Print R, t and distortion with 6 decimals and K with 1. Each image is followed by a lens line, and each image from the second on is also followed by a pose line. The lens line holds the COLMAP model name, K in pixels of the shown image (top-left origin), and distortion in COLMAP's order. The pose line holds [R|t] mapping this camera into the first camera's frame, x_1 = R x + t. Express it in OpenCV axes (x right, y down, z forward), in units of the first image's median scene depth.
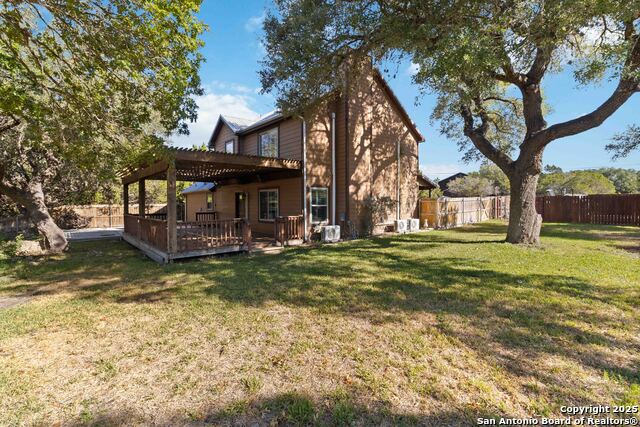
lens RADIAL K [[302.8, 0, 320.4], [0, 302.8, 212.3], [0, 0, 1]] dist [-0.001548, 0.000717]
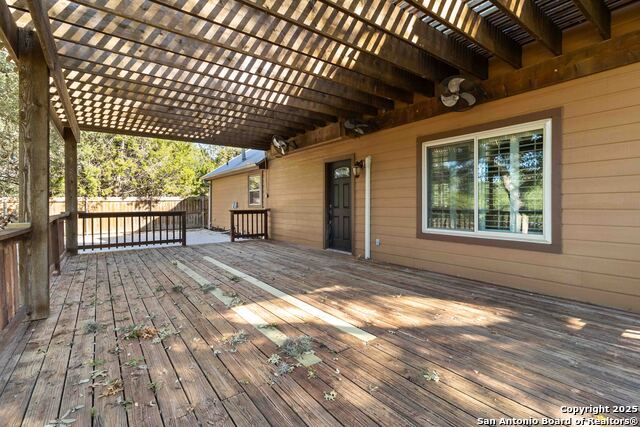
lens RADIAL K [[302.8, 0, 319.9], [0, 302.8, 209.9], [0, 0, 1]] dist [-0.001548, 0.000717]
pose [[0.997833, -0.000500, -0.065792, -0.228632], [0.000245, 0.999992, -0.003882, 0.002588], [0.065793, 0.003857, 0.997826, 0.506328]]
